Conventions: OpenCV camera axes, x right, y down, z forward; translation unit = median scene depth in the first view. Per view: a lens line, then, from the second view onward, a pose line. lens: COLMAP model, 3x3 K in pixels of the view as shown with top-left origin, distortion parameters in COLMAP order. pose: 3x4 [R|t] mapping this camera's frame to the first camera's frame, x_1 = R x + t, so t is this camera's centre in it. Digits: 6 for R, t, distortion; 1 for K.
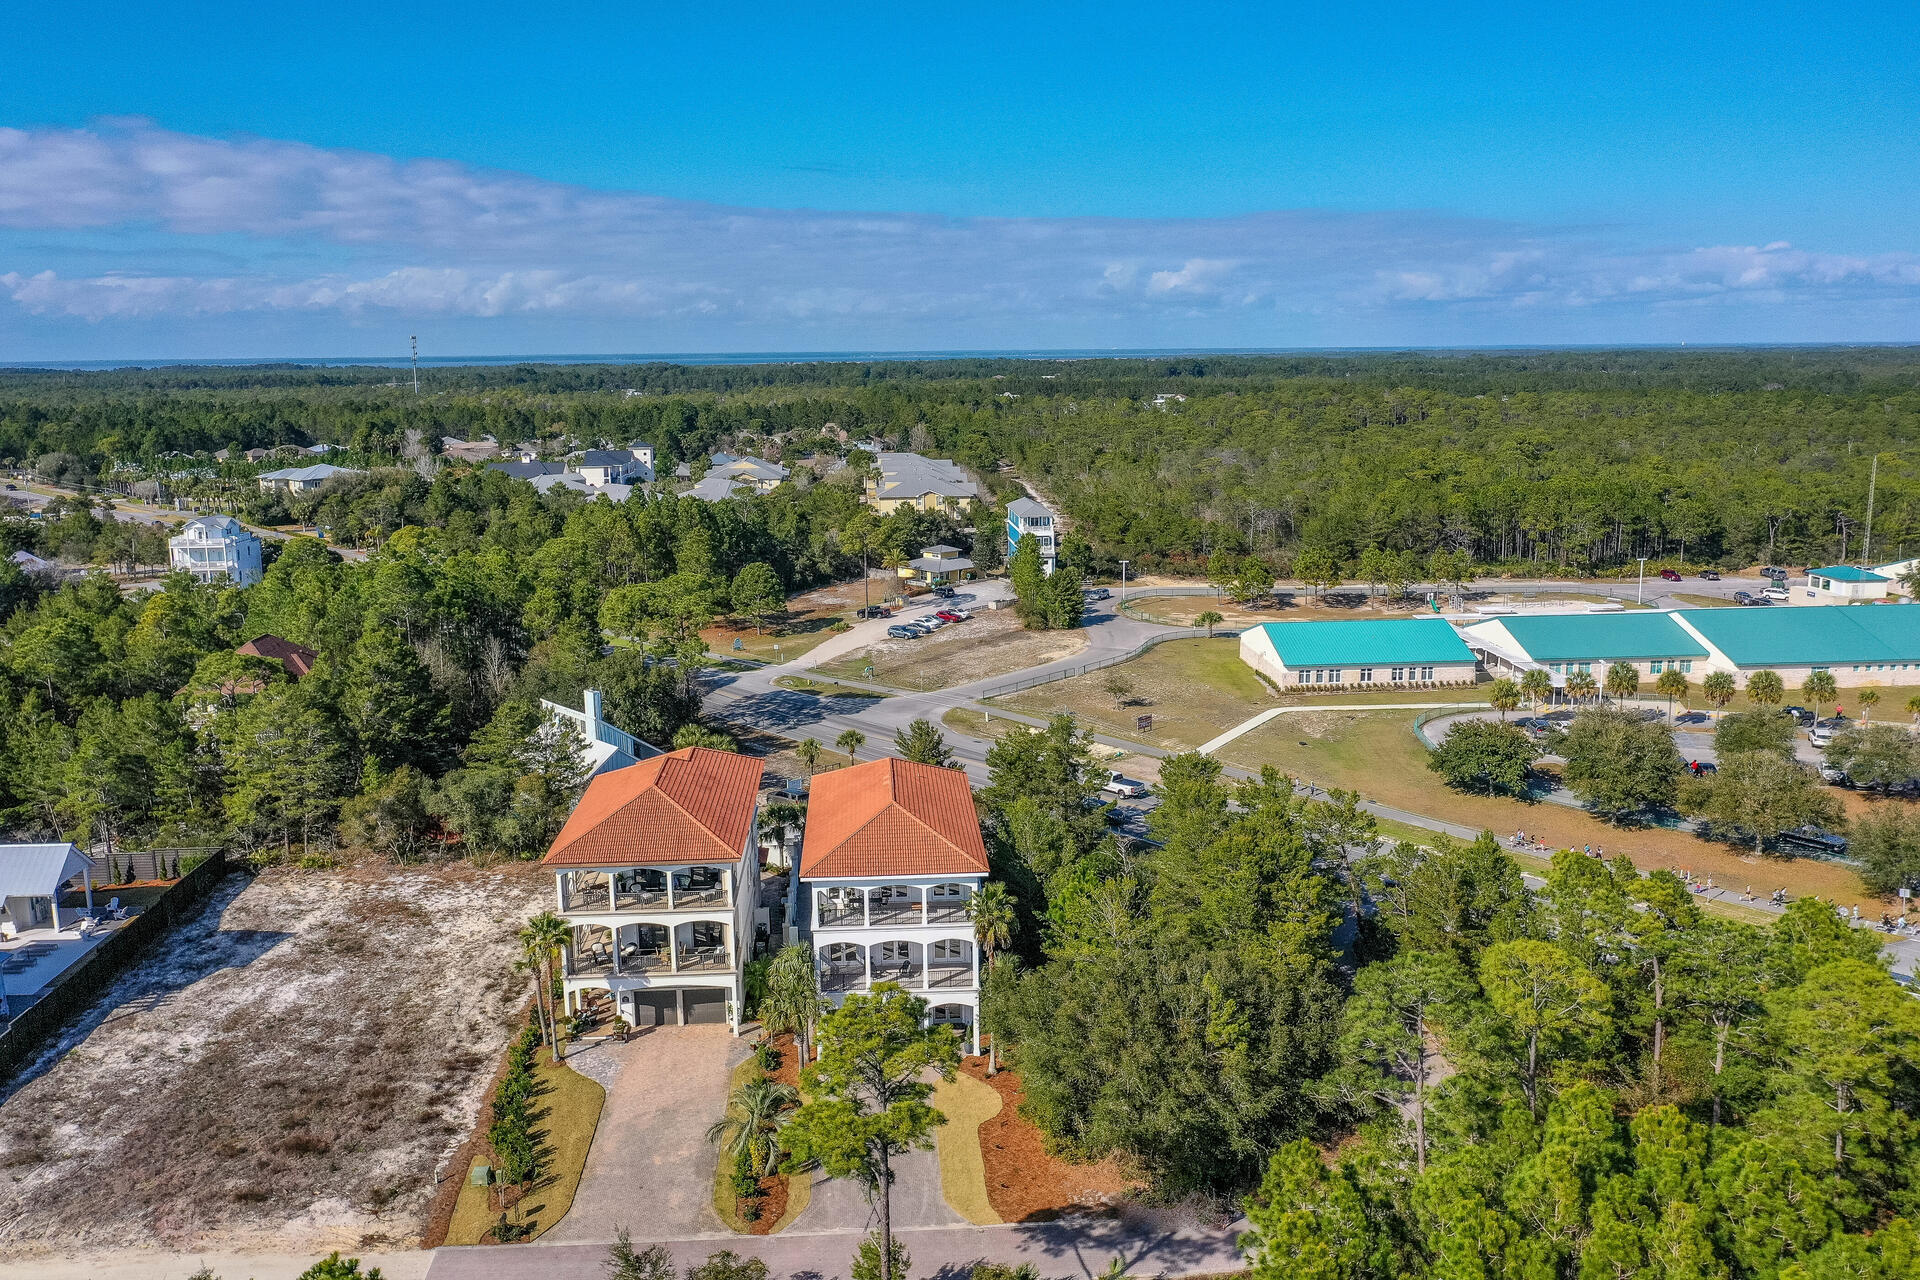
lens RADIAL K [[1517.1, 0, 960.0], [0, 1517.1, 640.0], [0, 0, 1]] dist [-0.013800, -0.007072]
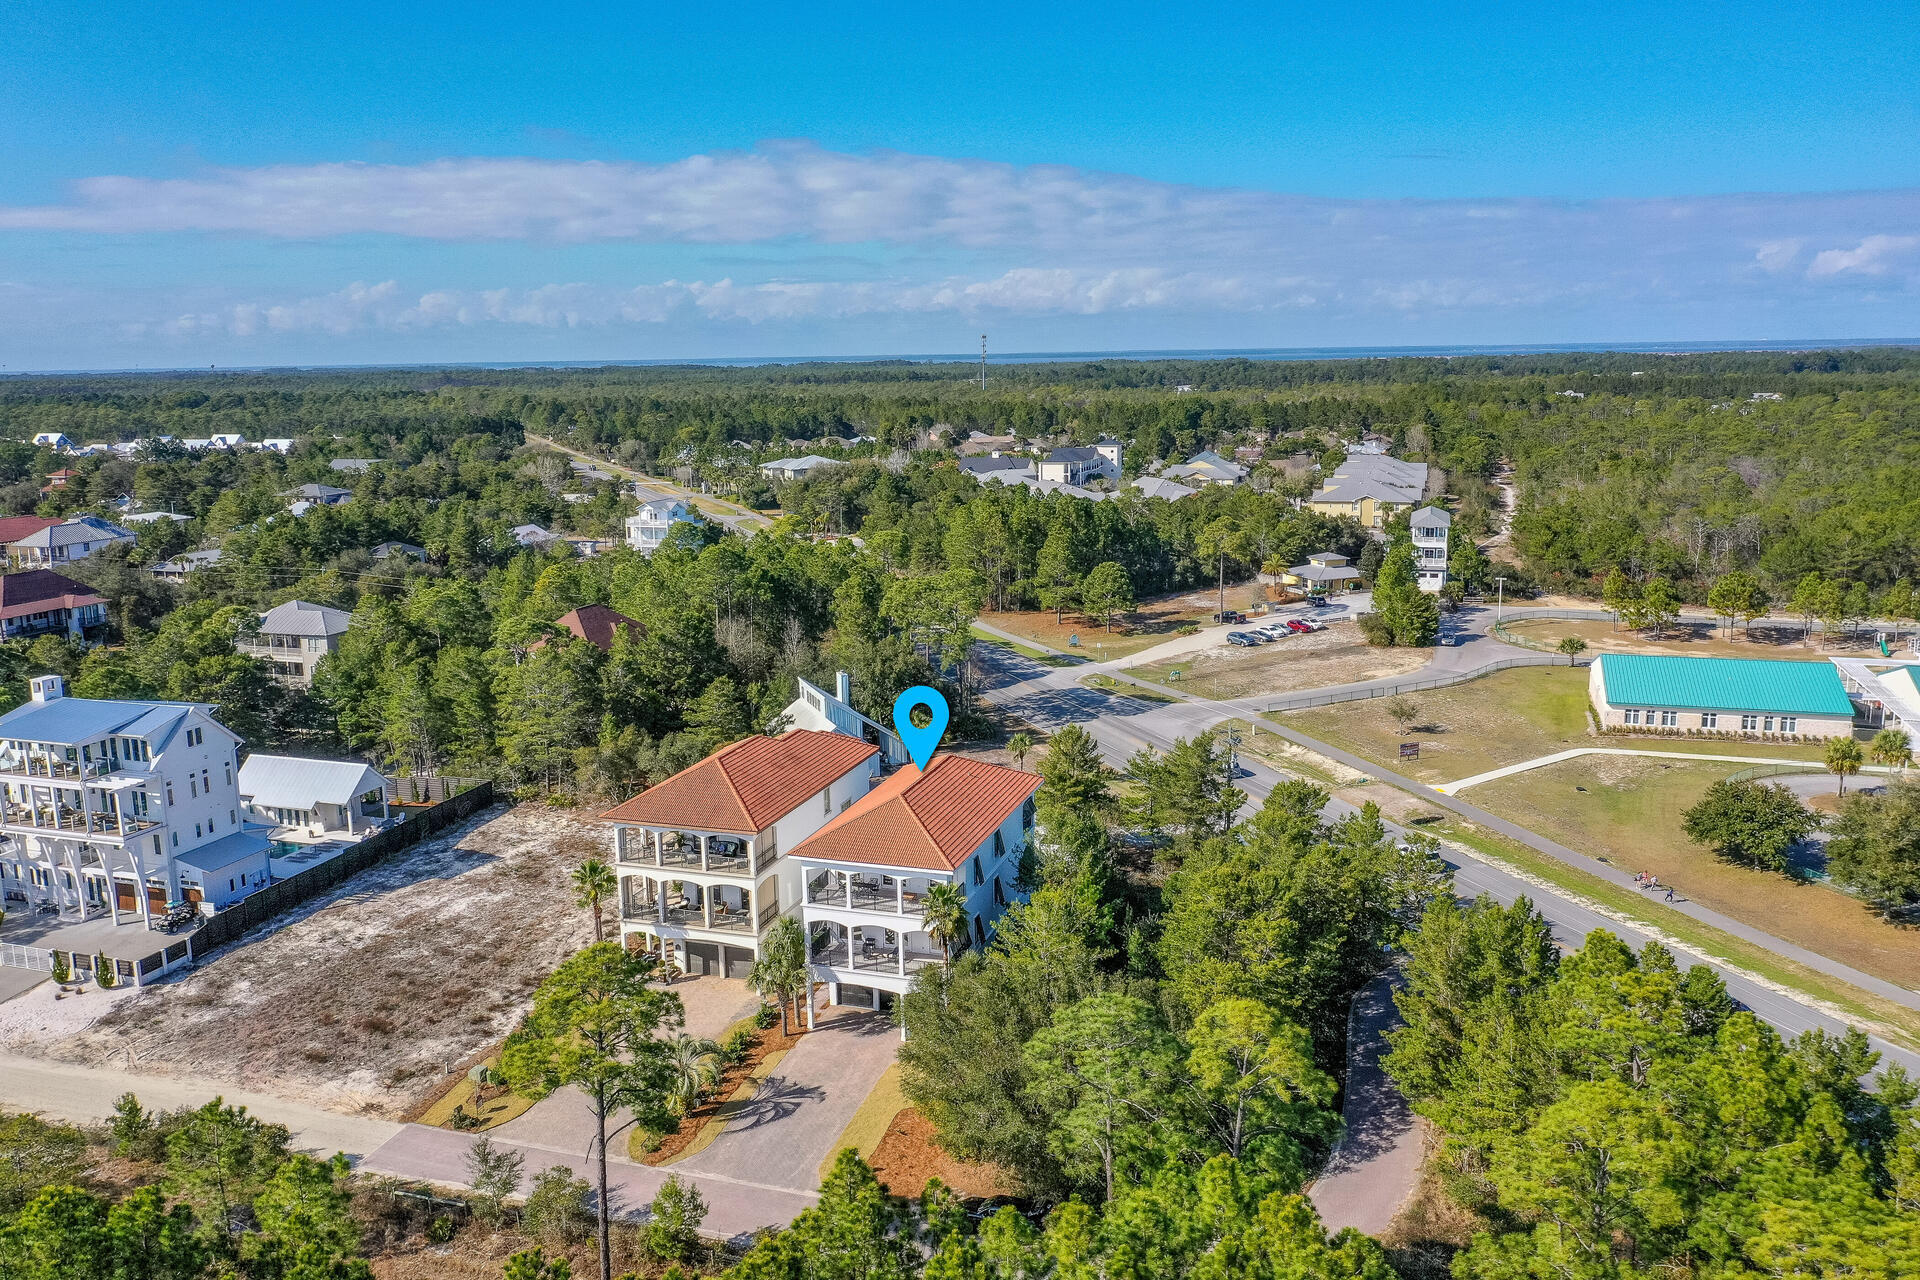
lens RADIAL K [[1515.2, 0, 960.0], [0, 1515.2, 640.0], [0, 0, 1]] dist [-0.008564, 0.005938]
pose [[0.925114, 0.064284, -0.374209, 0.284926], [-0.062941, 0.997892, 0.015823, -0.015133], [0.374437, 0.008915, 0.927209, 0.029911]]
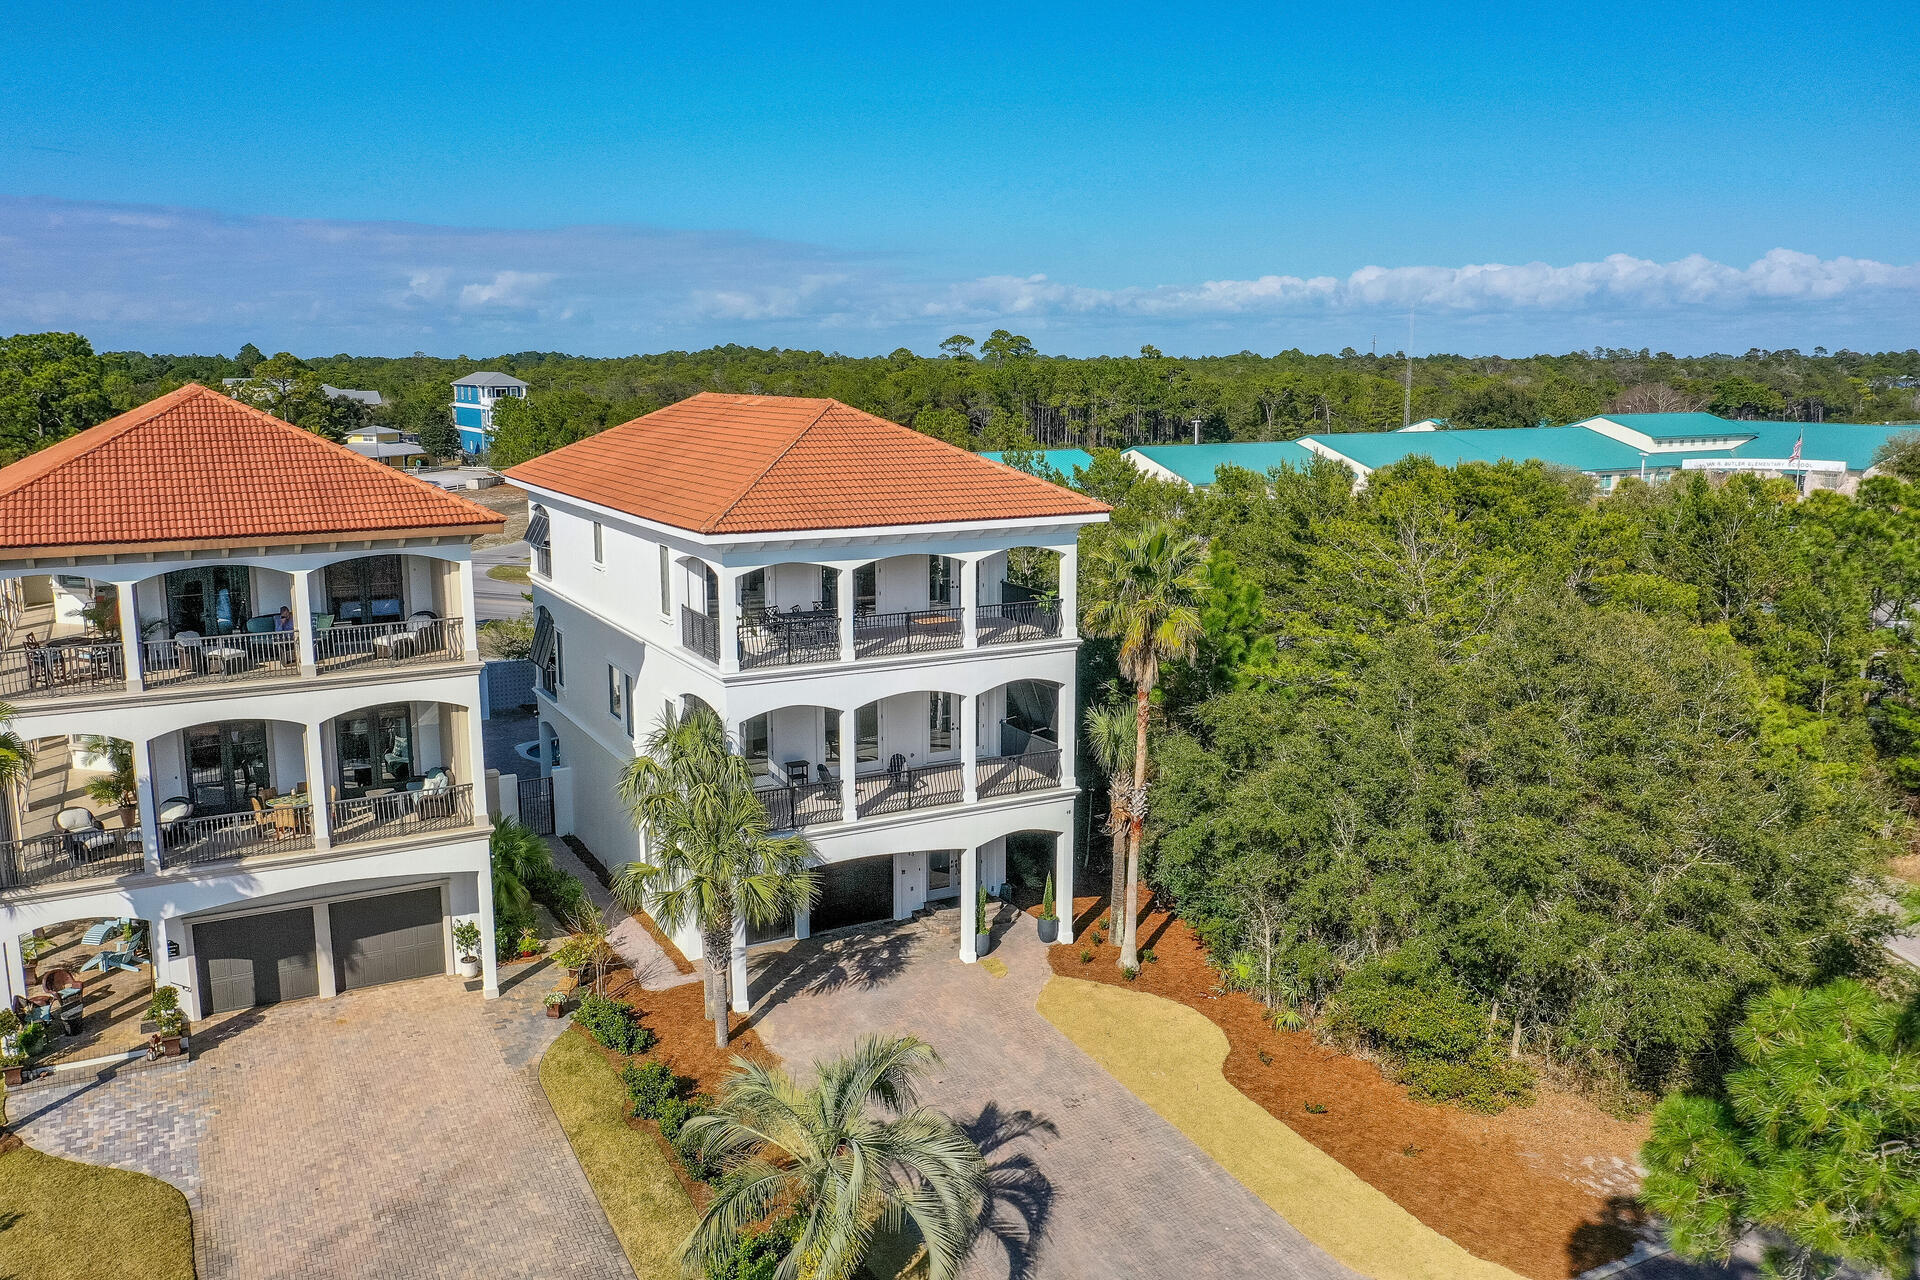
lens RADIAL K [[1517.1, 0, 960.0], [0, 1517.1, 640.0], [0, 0, 1]] dist [-0.013800, -0.007072]
pose [[0.905026, -0.067315, 0.419996, -0.148384], [0.074398, 0.997229, -0.000484, 0.133731], [-0.418800, 0.031685, 0.907526, 0.440041]]
